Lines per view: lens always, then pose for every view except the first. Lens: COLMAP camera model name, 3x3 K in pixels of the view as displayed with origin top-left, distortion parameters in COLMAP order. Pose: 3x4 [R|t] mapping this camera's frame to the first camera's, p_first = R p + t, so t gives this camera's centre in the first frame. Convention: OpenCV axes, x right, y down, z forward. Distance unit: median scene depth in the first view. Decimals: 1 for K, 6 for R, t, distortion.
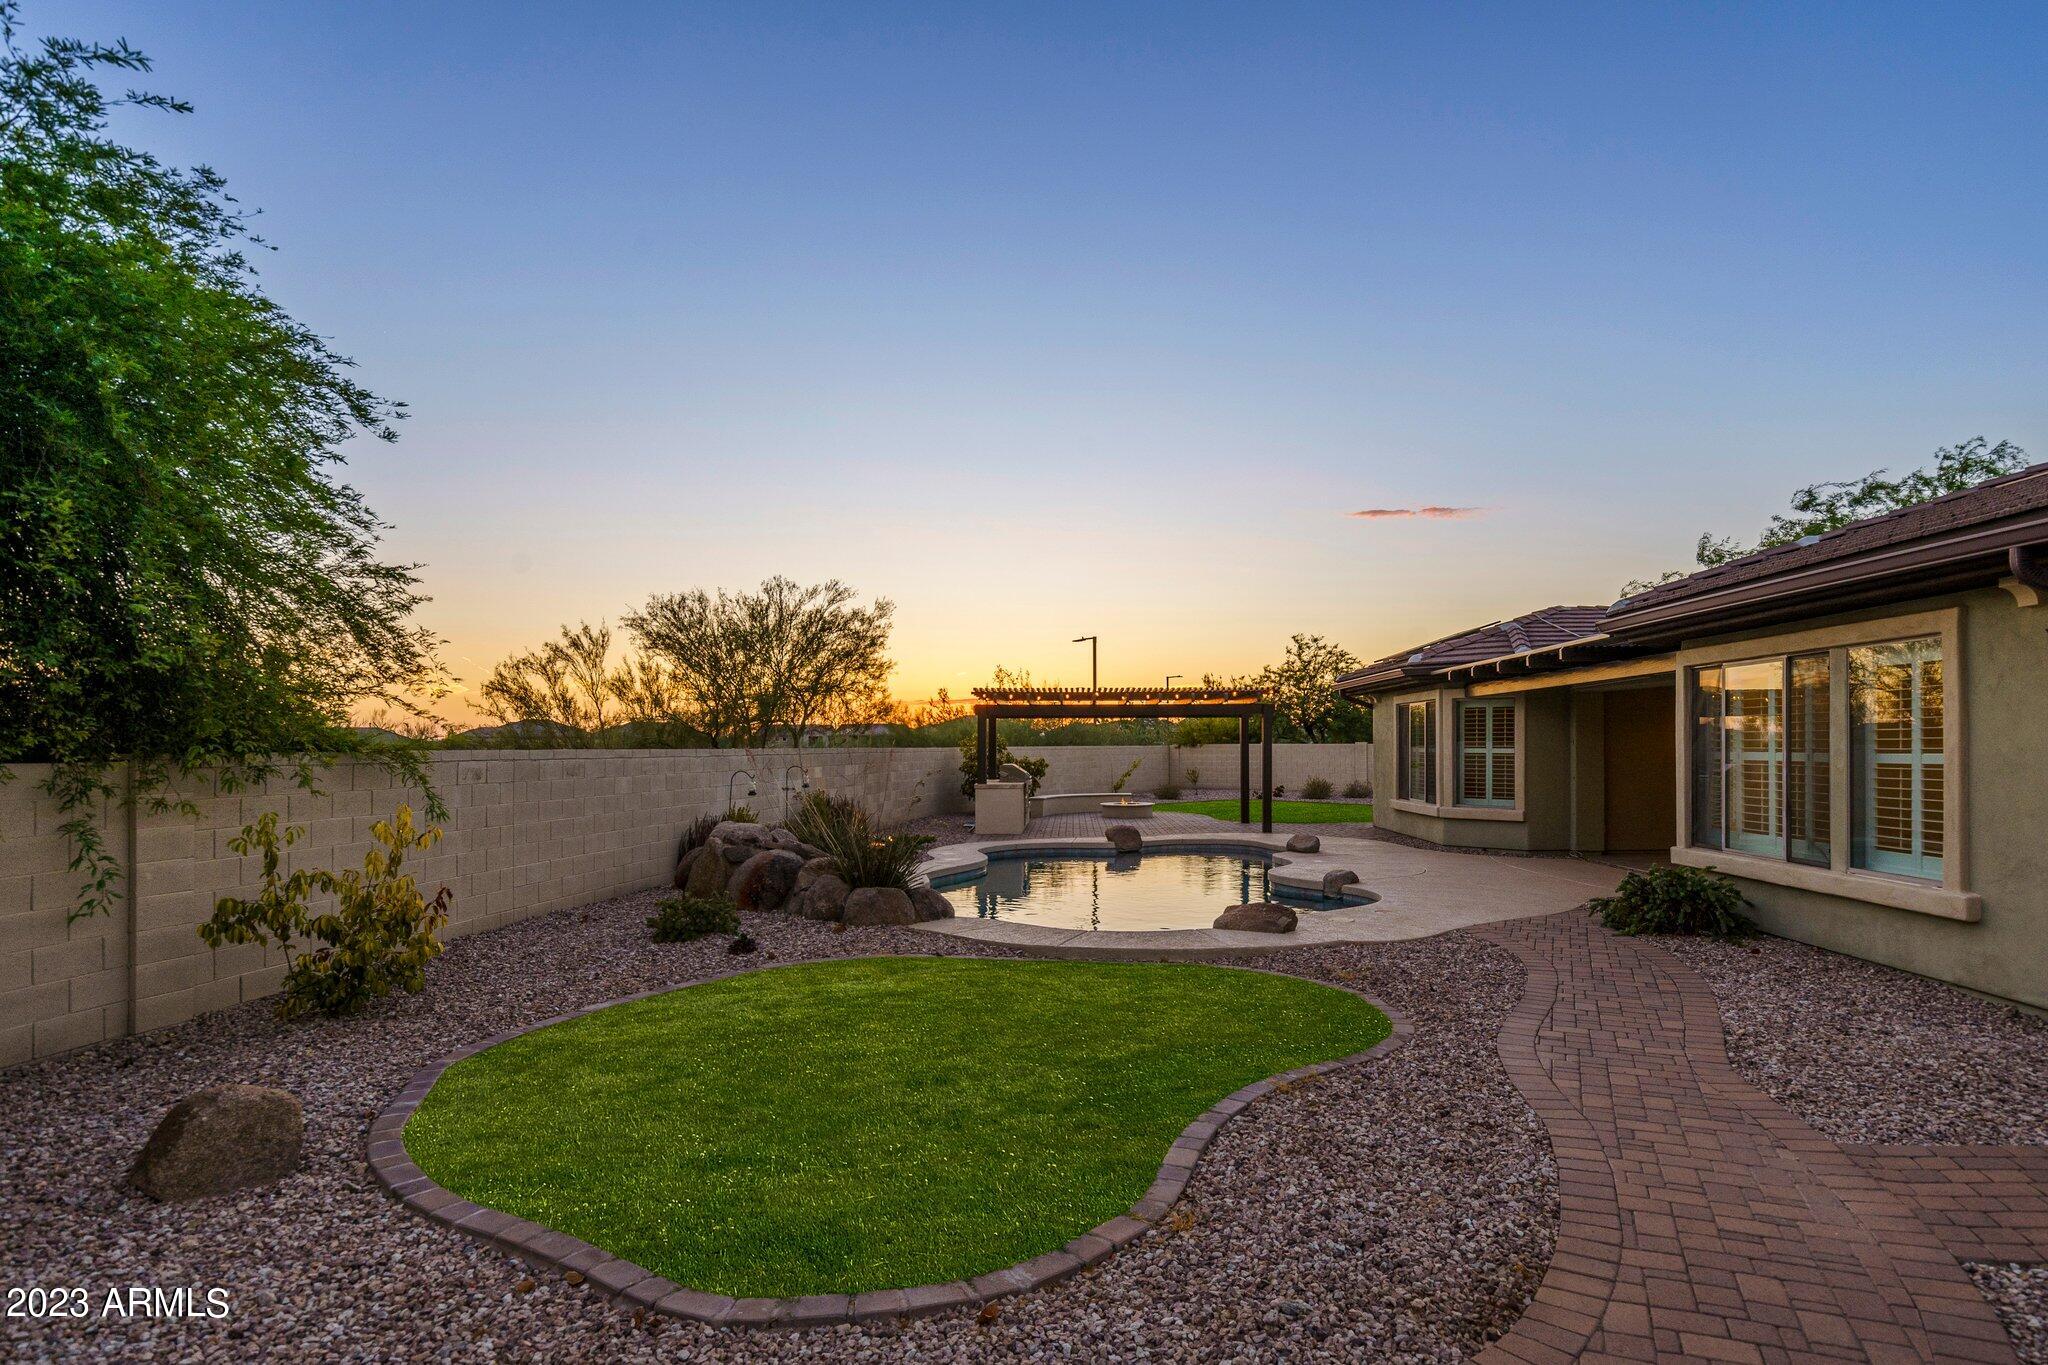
lens RADIAL K [[1107.9, 0, 1122.7], [0, 1107.9, 745.8], [0, 0, 1]] dist [0.006472, -0.000990]
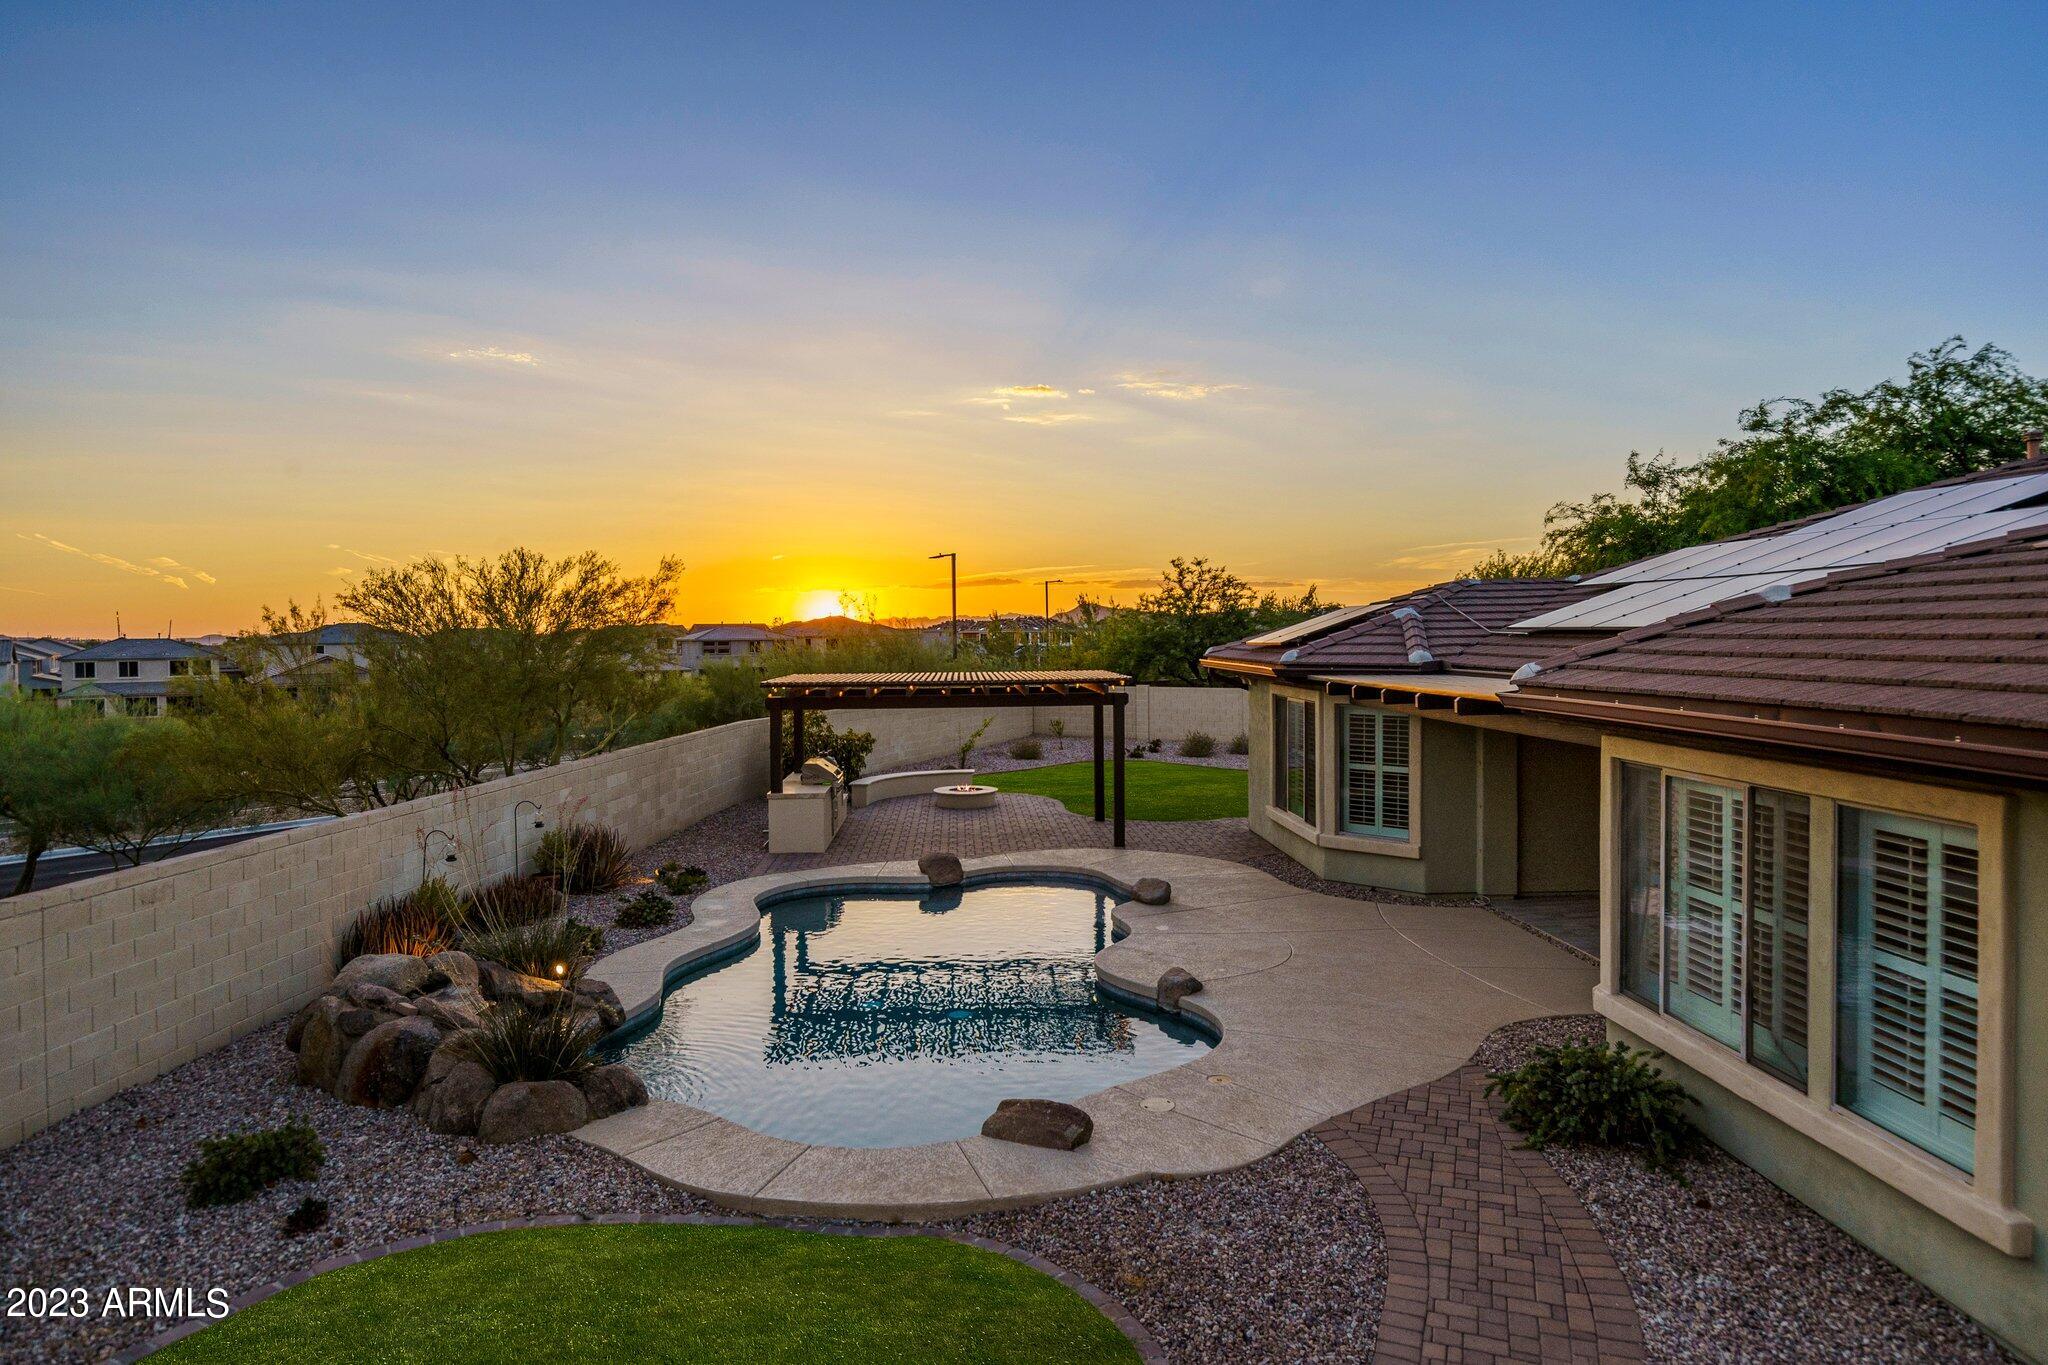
lens RADIAL K [[1210.5, 0, 1020.7], [0, 1210.5, 673.5], [0, 0, 1]] dist [-0.000134, 0.005187]
pose [[0.999924, -0.007089, 0.010122, 0.055132], [0.006791, 0.999550, 0.029201, -0.091864], [-0.010324, -0.029130, 0.999522, 0.104734]]
